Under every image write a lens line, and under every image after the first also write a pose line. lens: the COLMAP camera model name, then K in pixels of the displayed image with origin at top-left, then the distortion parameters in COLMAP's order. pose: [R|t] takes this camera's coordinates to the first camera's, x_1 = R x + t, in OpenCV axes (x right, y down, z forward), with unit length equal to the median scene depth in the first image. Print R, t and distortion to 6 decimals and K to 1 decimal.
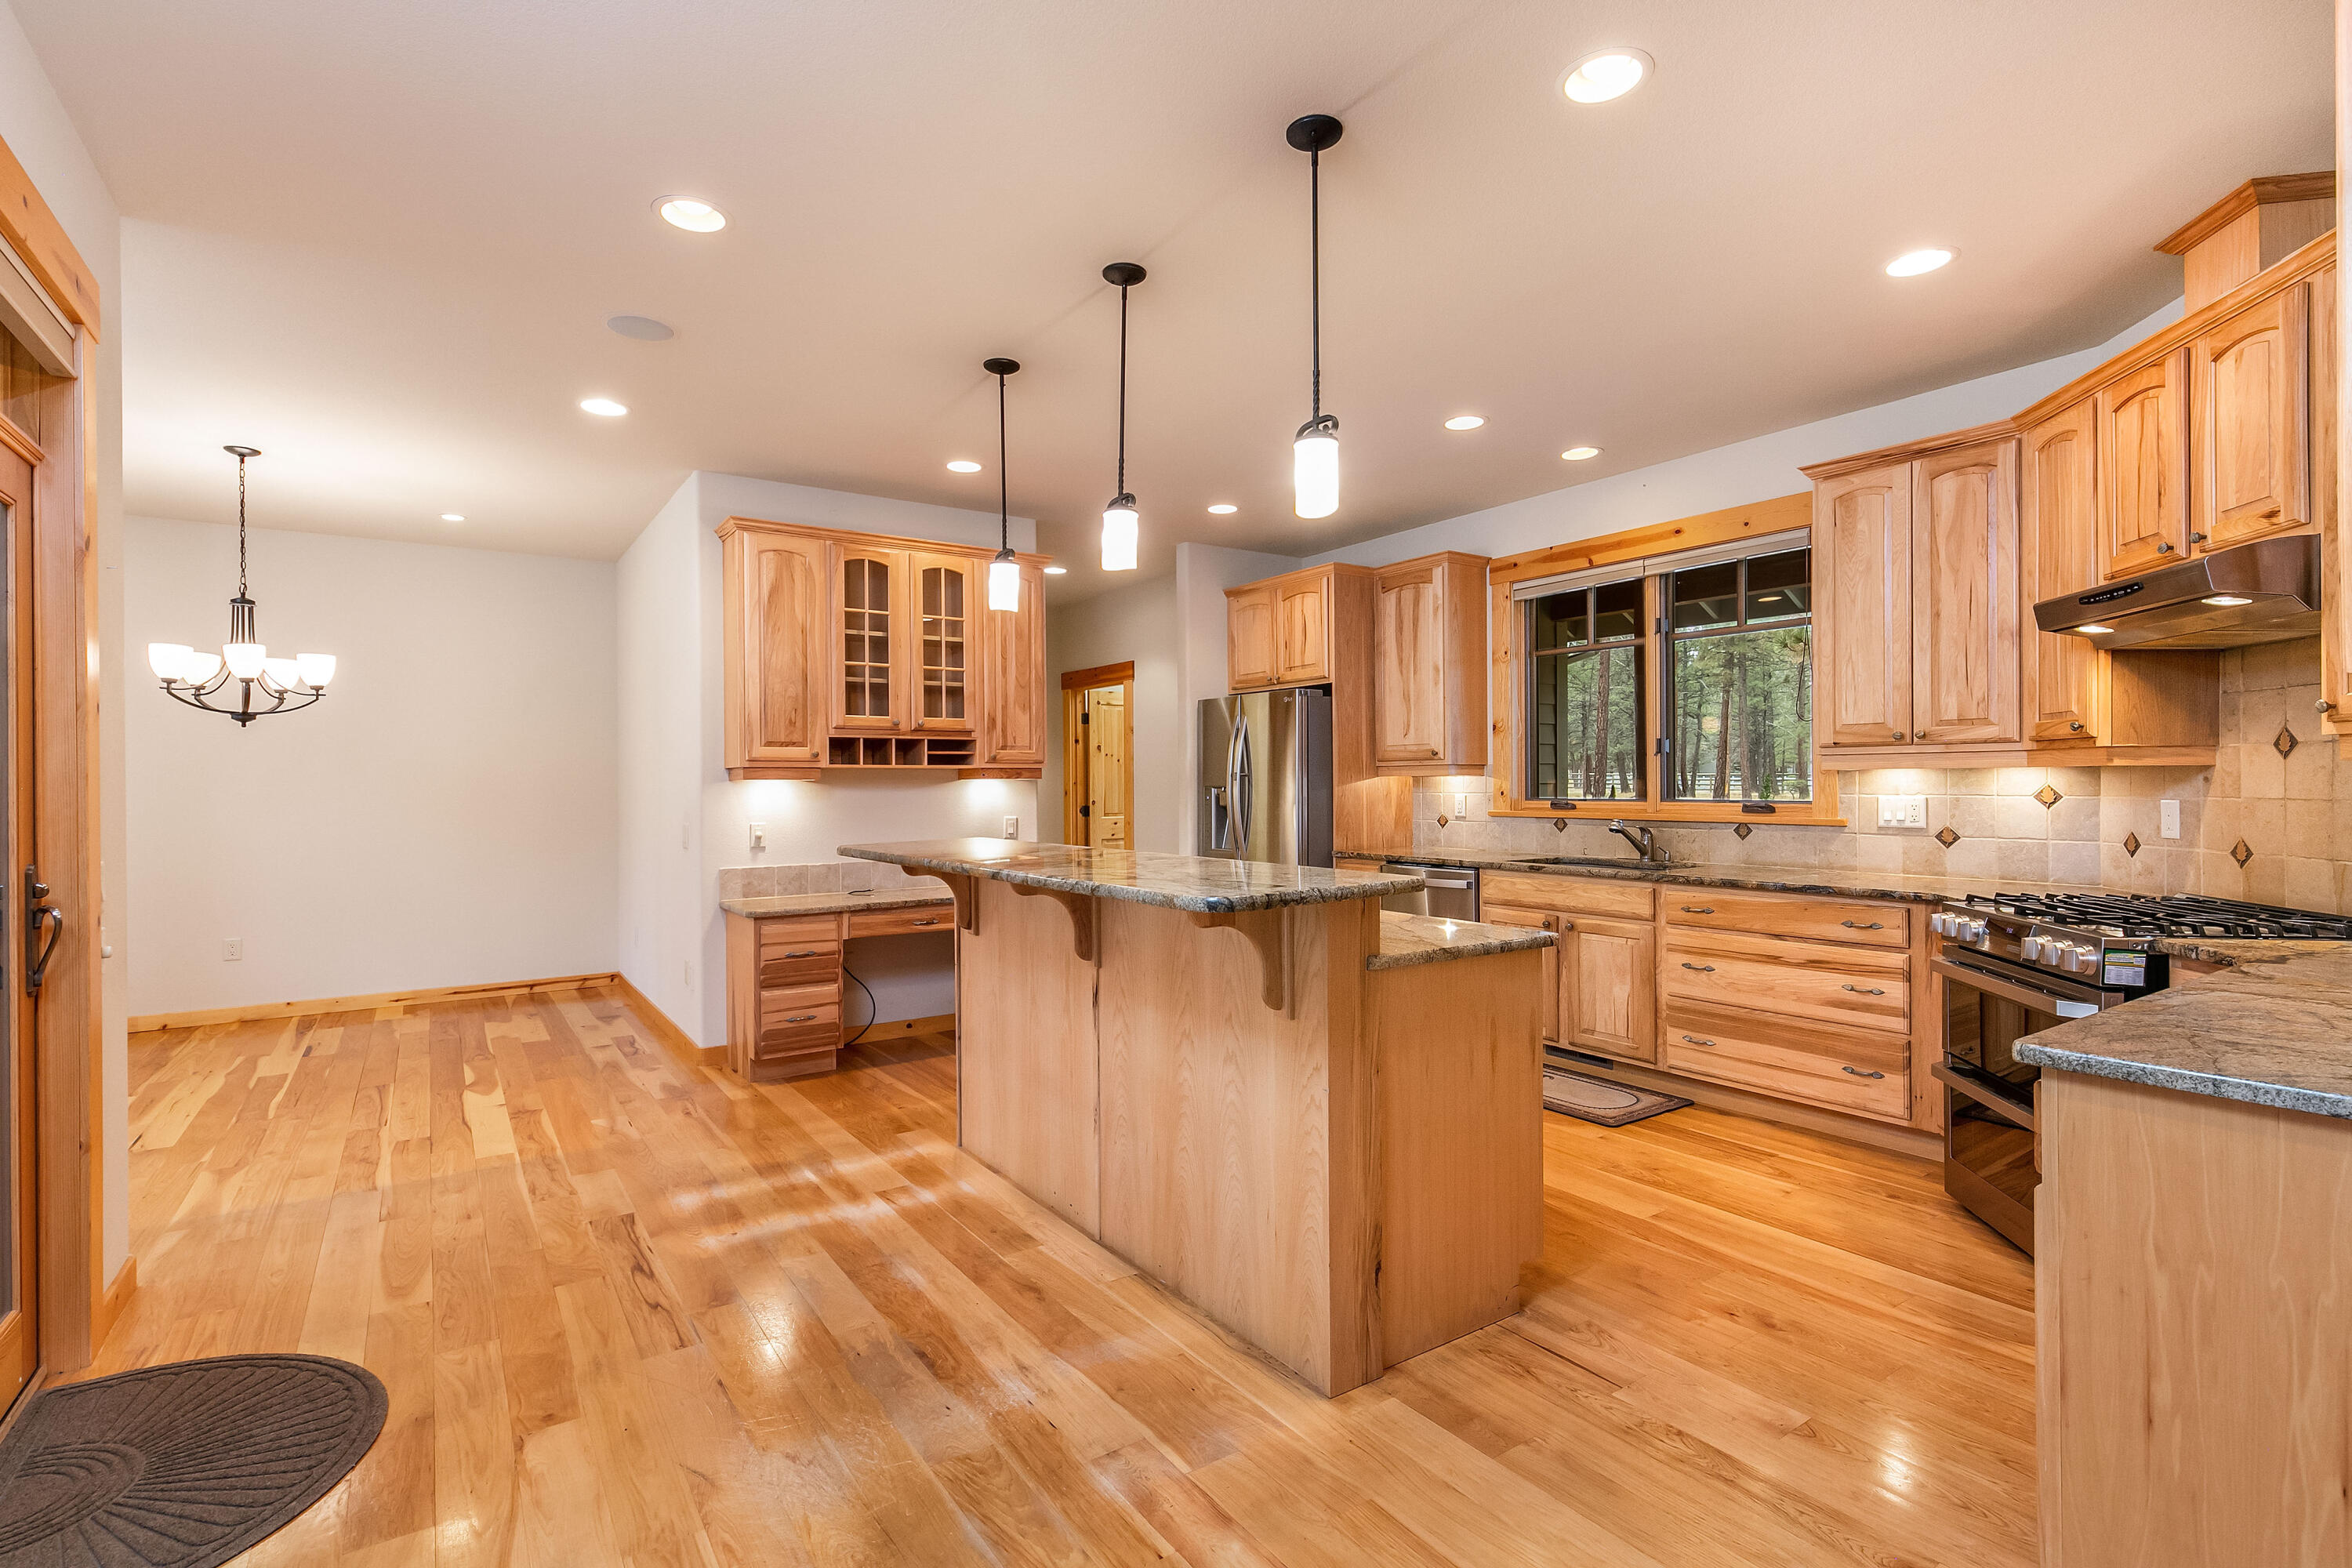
lens RADIAL K [[1098.5, 0, 1171.4], [0, 1098.5, 794.8], [0, 0, 1]] dist [0.002628, -0.000323]
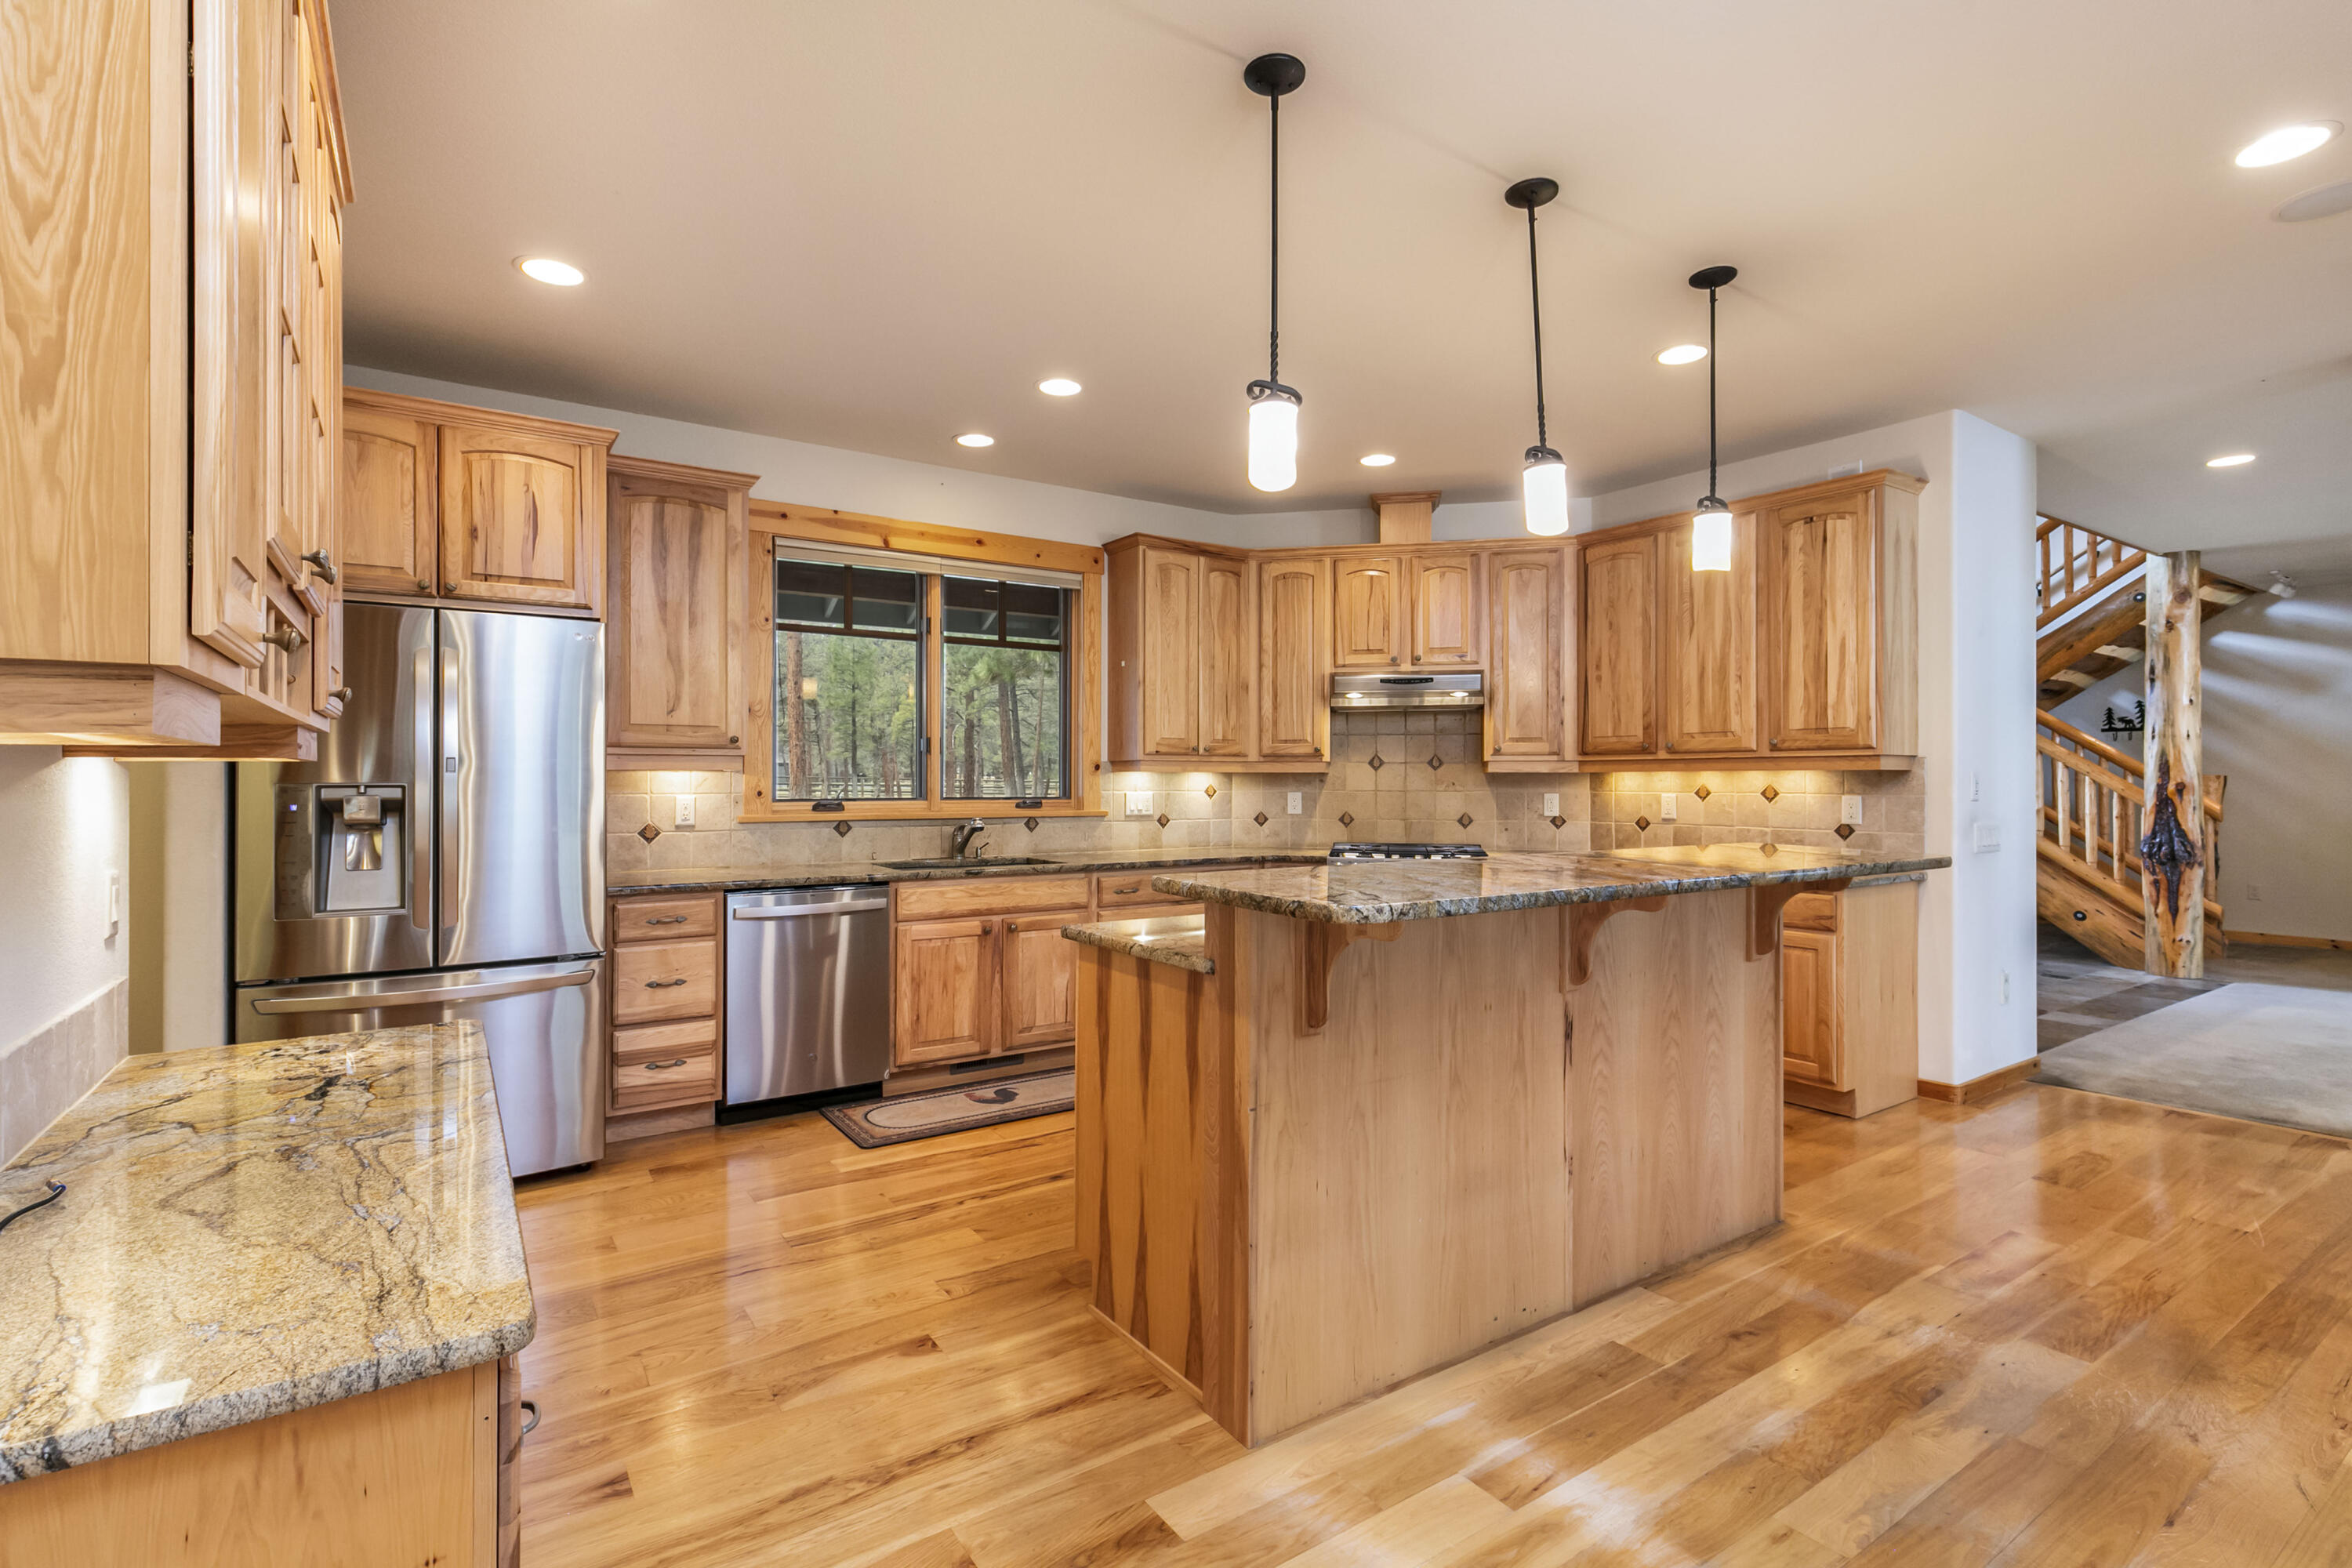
lens RADIAL K [[1089.6, 0, 1174.5], [0, 1089.6, 773.4], [0, 0, 1]] dist [0.006793, -0.000359]
pose [[0.001789, 0.012458, 0.999921, -0.810111], [0.008475, 0.999886, -0.012473, -0.005270], [-0.999962, 0.008497, 0.001684, 1.143107]]
